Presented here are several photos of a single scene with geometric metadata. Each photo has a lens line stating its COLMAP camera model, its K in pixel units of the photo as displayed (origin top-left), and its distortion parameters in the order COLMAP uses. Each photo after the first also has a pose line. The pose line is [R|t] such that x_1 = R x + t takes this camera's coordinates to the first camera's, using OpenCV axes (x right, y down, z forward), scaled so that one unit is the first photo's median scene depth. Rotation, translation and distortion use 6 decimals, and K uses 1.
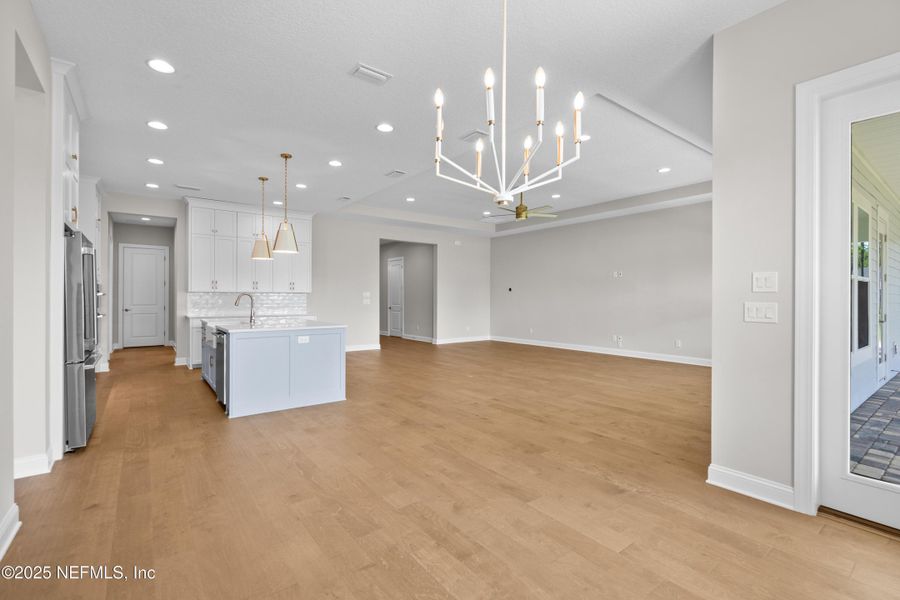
lens RADIAL K [[410.3, 0, 452.2], [0, 410.3, 294.9], [0, 0, 1]] dist [0.000663, -0.000323]
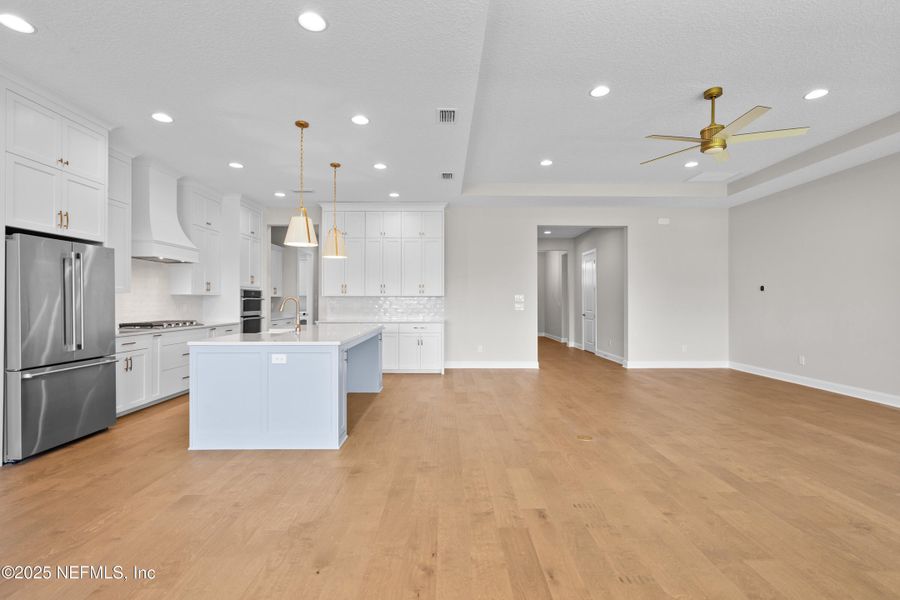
lens RADIAL K [[412.9, 0, 448.4], [0, 412.9, 299.3], [0, 0, 1]] dist [-0.000441, 0.000147]
pose [[0.801123, -0.005100, -0.598478, 0.184282], [0.005499, 0.999984, -0.001161, 0.002011], [0.598474, -0.002360, 0.801139, 0.326270]]
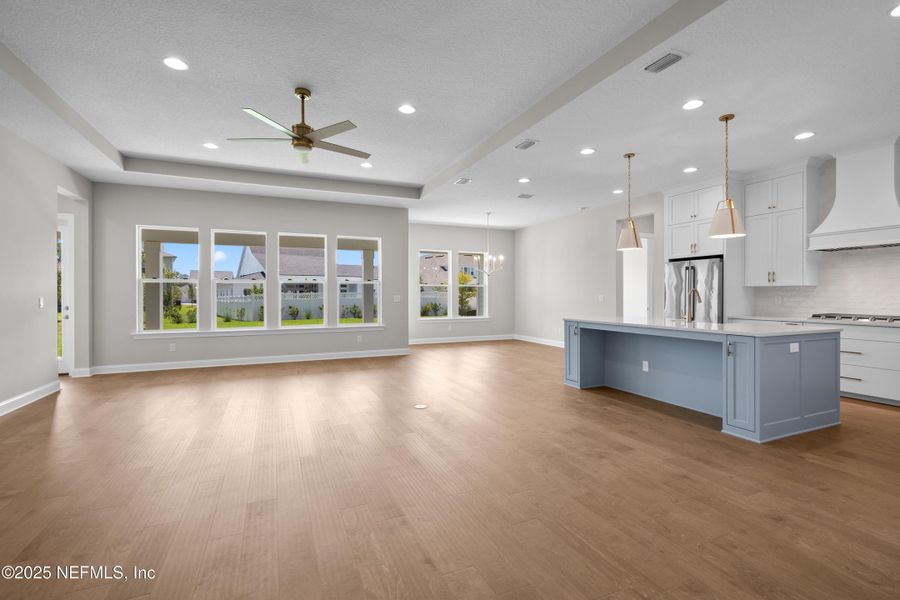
lens RADIAL K [[410.3, 0, 452.2], [0, 410.3, 294.9], [0, 0, 1]] dist [0.000663, -0.000323]
pose [[-0.971437, -0.000426, 0.237297, -0.137150], [-0.001406, 0.999991, -0.003957, 0.008025], [-0.237293, -0.004177, -0.971429, 1.296612]]
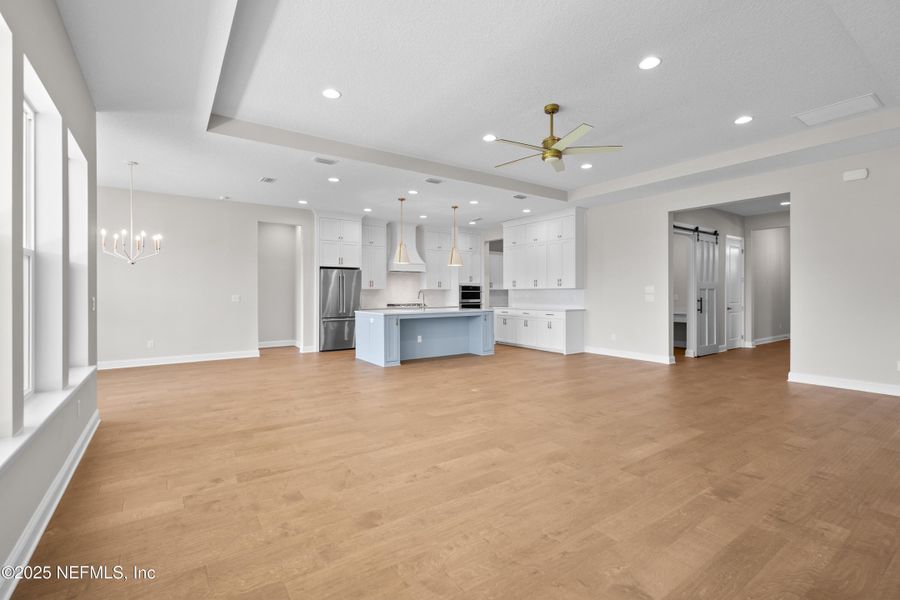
lens RADIAL K [[410.3, 0, 452.2], [0, 410.3, 294.9], [0, 0, 1]] dist [0.000663, -0.000323]
pose [[-0.038337, 0.003407, -0.999259, 0.670885], [0.008668, 0.999958, 0.003077, 0.004731], [0.999227, -0.008544, -0.038364, 0.765013]]
